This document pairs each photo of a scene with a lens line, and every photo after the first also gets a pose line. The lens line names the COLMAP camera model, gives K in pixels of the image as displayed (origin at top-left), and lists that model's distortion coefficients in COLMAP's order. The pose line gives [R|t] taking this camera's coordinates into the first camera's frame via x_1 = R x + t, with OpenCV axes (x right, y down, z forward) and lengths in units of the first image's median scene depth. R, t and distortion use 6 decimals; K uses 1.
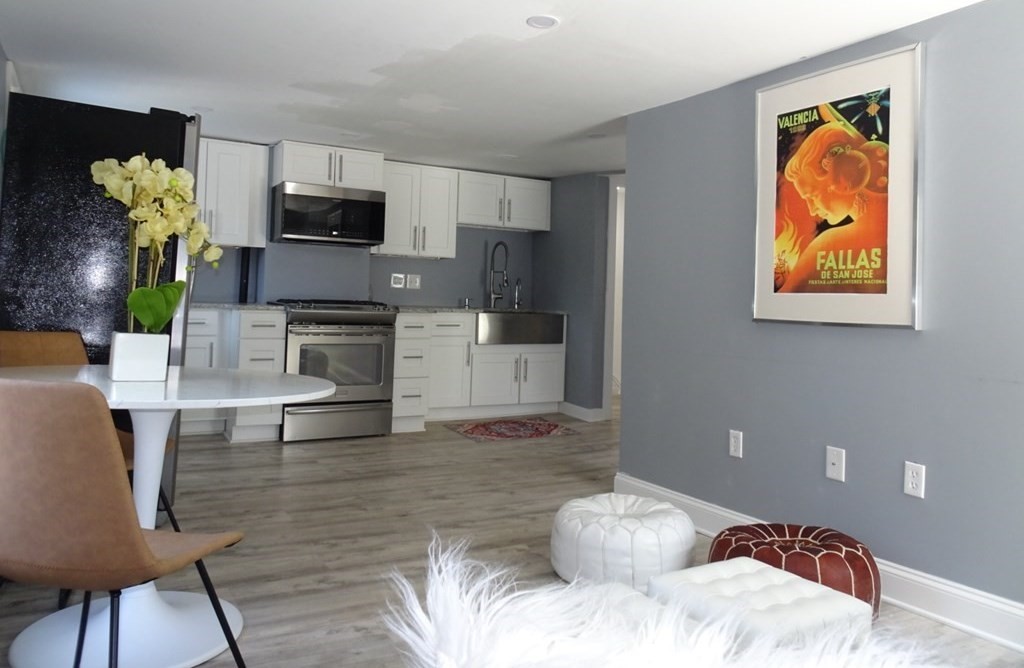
lens RADIAL K [[759.4, 0, 511.9], [0, 759.4, 296.9], [0, 0, 1]] dist [0.004164, 0.001862]
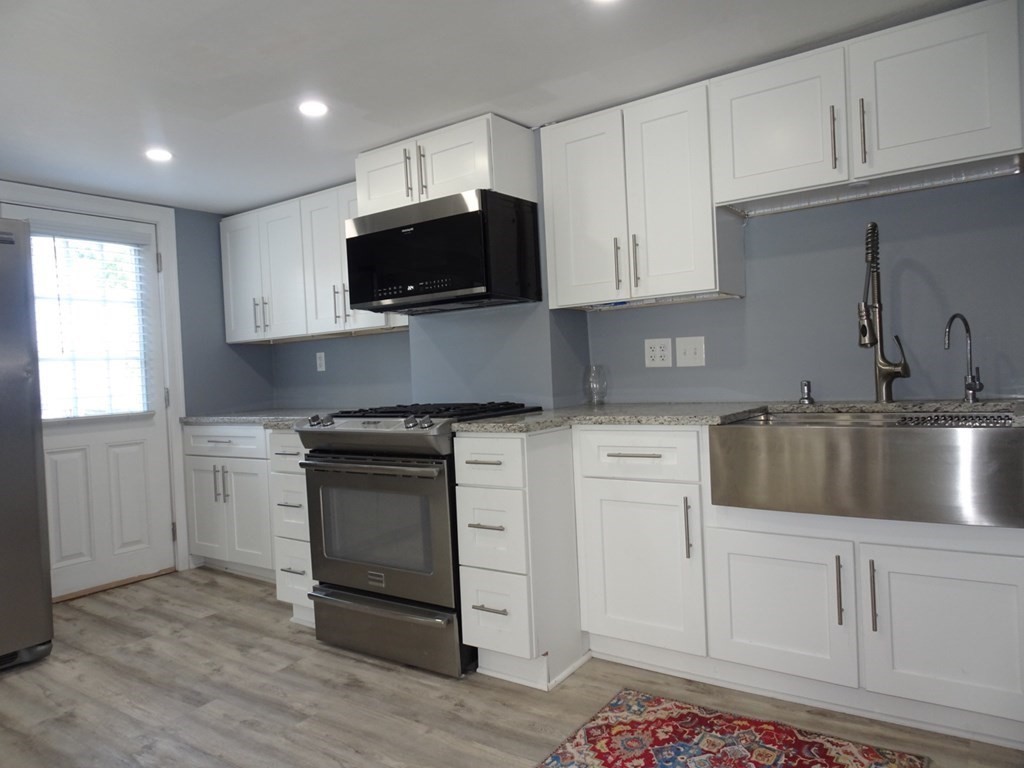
lens RADIAL K [[724.2, 0, 507.2], [0, 724.2, 386.4], [0, 0, 1]] dist [0.004364, 0.000140]
pose [[0.396431, -0.027150, -0.917663, 0.243185], [0.063806, 0.997960, -0.001962, -0.004623], [0.915845, -0.057775, 0.397355, 0.717890]]
